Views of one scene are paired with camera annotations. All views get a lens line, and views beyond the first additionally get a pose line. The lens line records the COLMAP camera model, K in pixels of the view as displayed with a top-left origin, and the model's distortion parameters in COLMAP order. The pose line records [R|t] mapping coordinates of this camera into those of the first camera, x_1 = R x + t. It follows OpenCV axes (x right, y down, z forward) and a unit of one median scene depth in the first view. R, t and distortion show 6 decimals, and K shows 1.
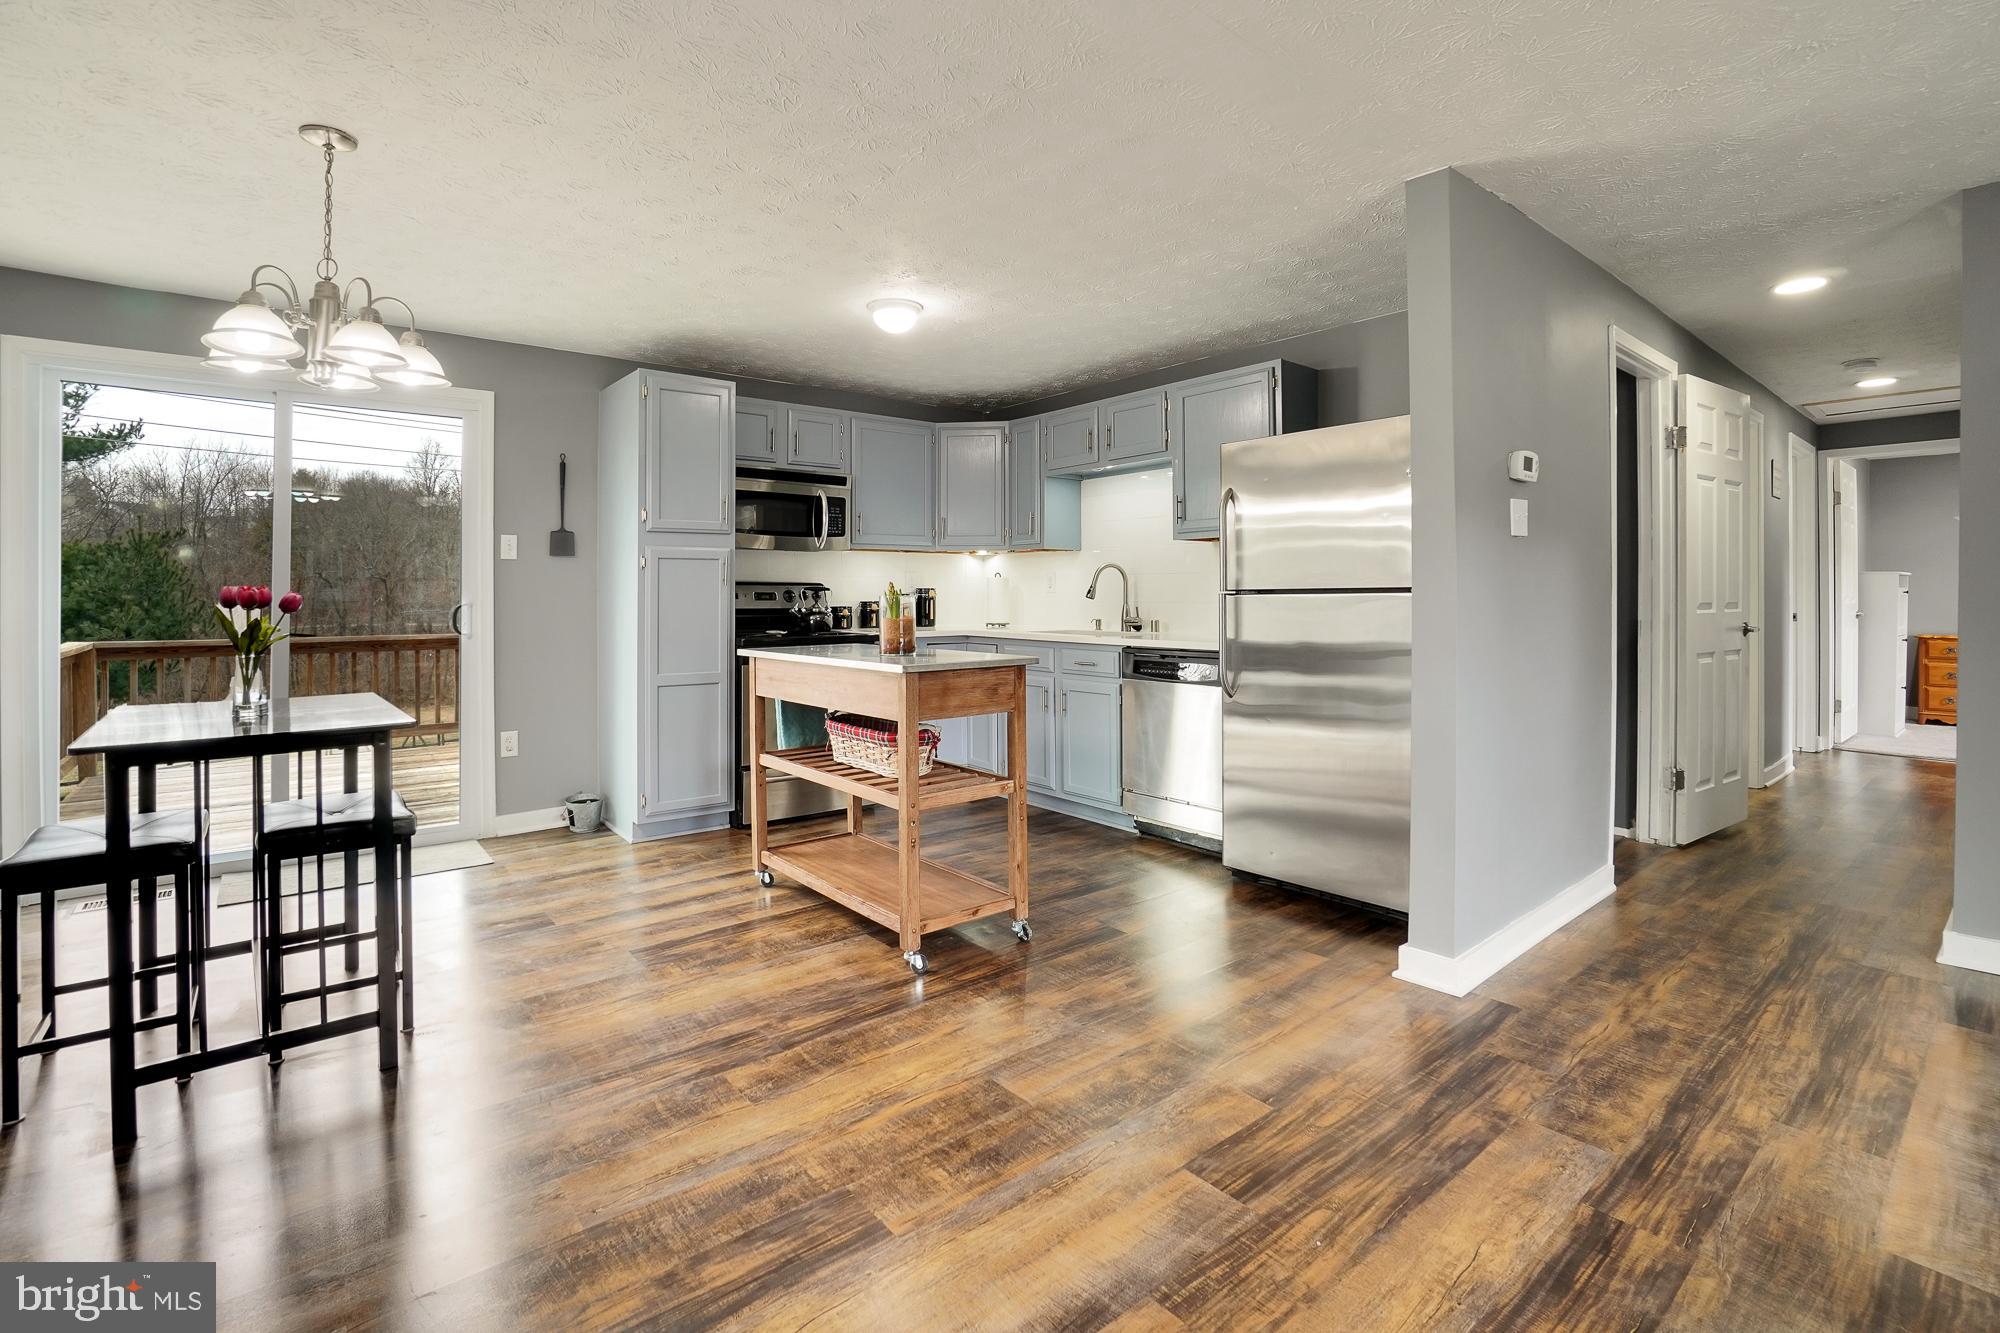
lens RADIAL K [[923.3, 0, 993.3], [0, 923.3, 575.1], [0, 0, 1]] dist [-0.063643, 0.018666]
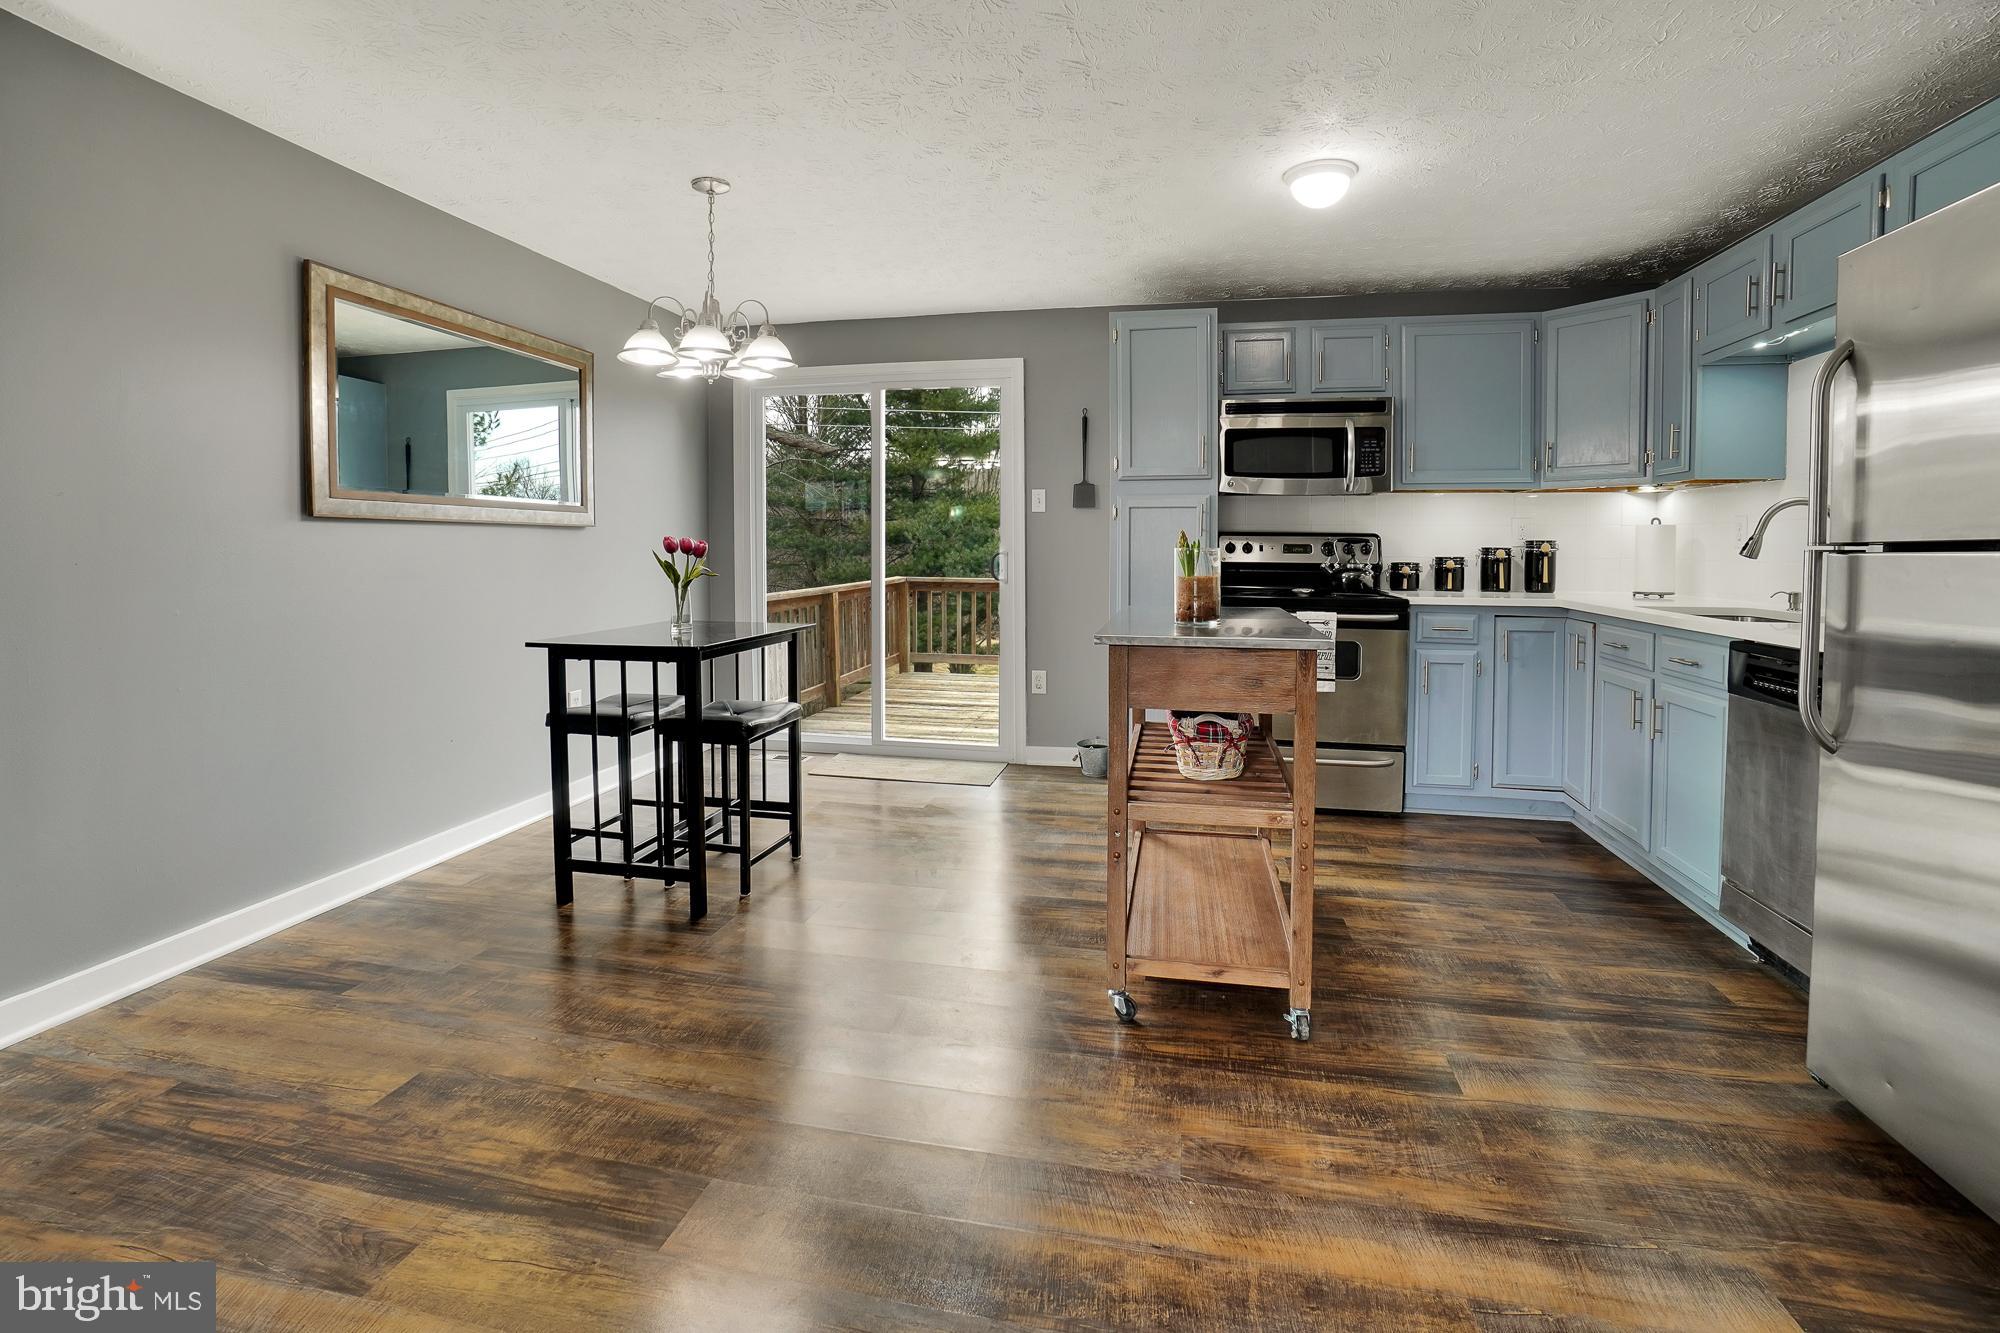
lens RADIAL K [[923.3, 0, 993.3], [0, 923.3, 575.1], [0, 0, 1]] dist [-0.063643, 0.018666]
pose [[0.617228, 0.031597, -0.786150, 0.264029], [0.009353, 0.998828, 0.047488, 0.004234], [0.786729, -0.036664, 0.616209, 0.245795]]
